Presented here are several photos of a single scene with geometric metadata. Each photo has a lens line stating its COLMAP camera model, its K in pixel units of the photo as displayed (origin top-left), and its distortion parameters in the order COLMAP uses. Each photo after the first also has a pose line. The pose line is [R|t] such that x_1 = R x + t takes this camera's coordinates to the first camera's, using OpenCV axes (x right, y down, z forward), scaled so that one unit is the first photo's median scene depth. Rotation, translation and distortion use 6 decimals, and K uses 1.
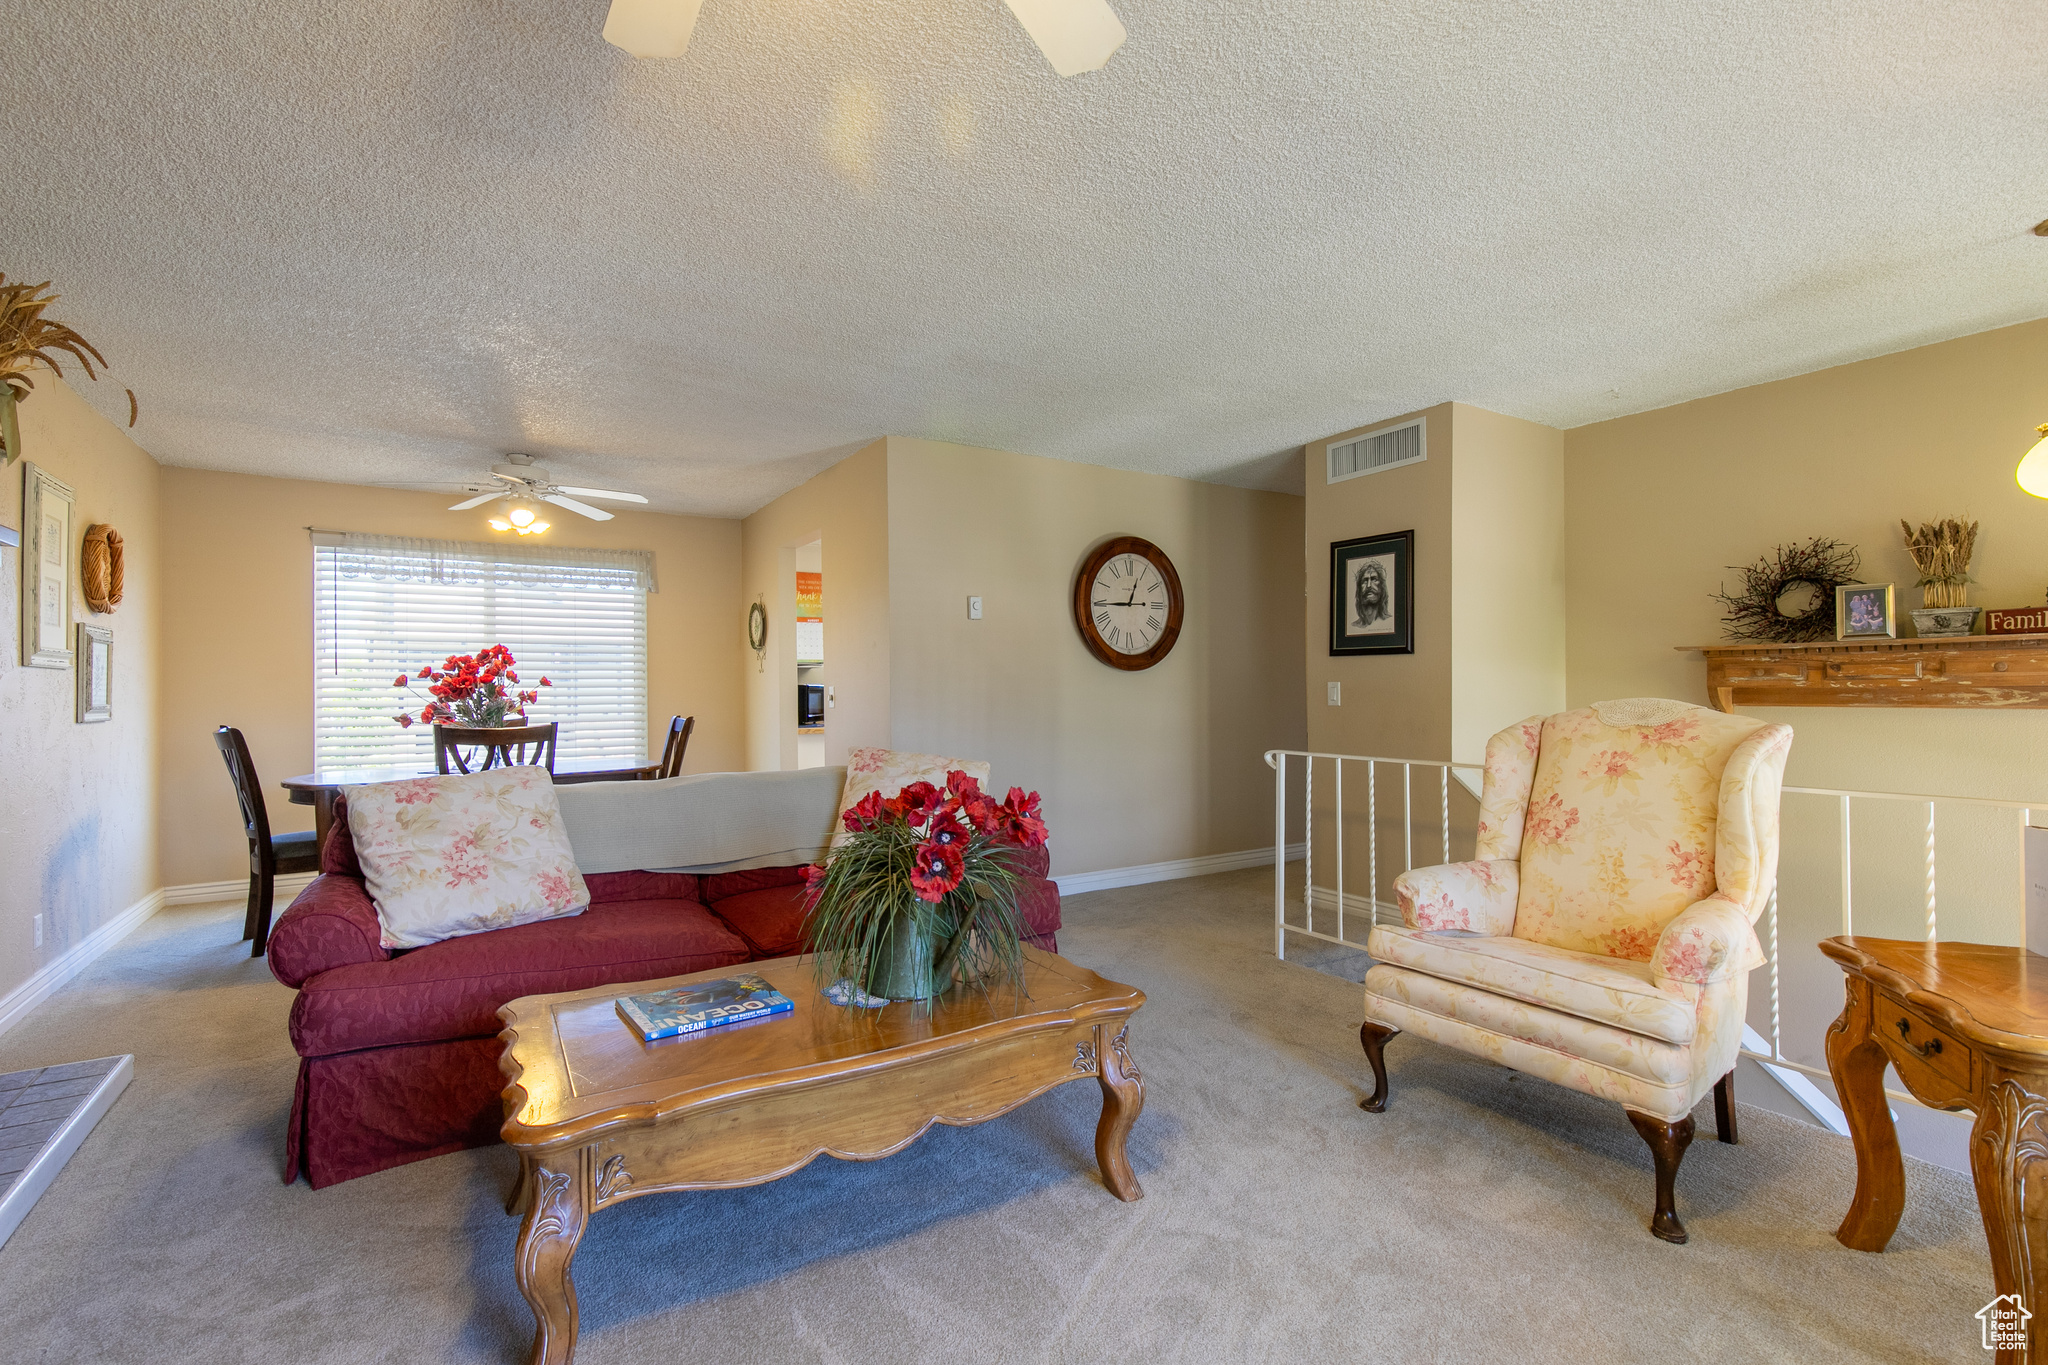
lens RADIAL K [[930.4, 0, 1027.3], [0, 930.4, 684.4], [0, 0, 1]] dist [0.007318, -0.001329]
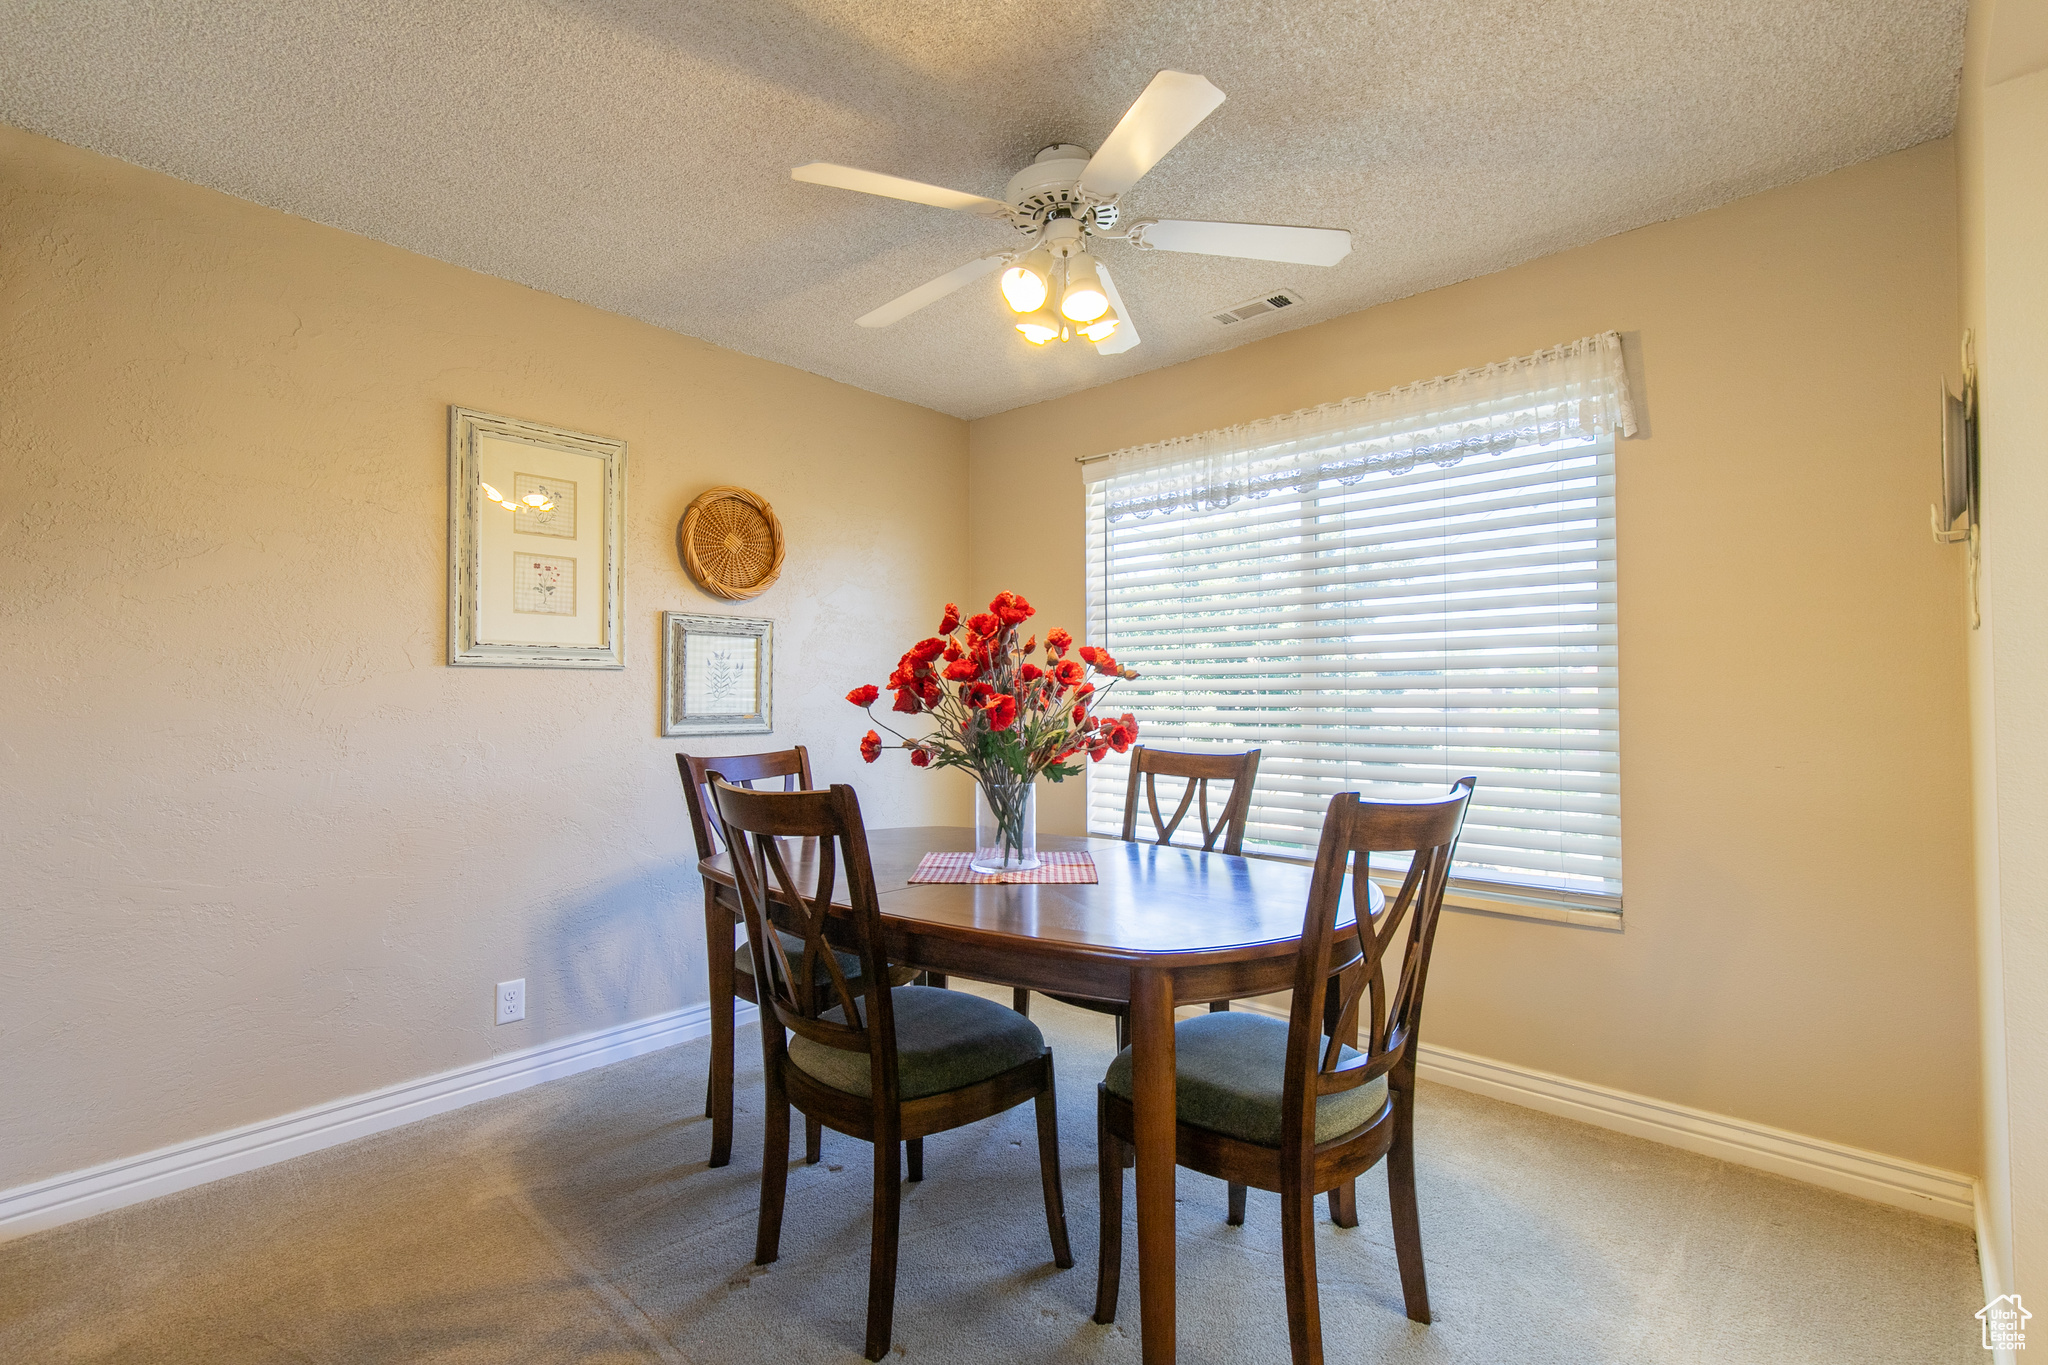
lens RADIAL K [[930.4, 0, 1027.3], [0, 930.4, 684.4], [0, 0, 1]] dist [0.007318, -0.001329]
pose [[0.259205, -0.000254, -0.965822, -0.112409], [0.002498, 0.999997, 0.000407, -0.001452], [0.965819, -0.002518, 0.259205, 0.746199]]
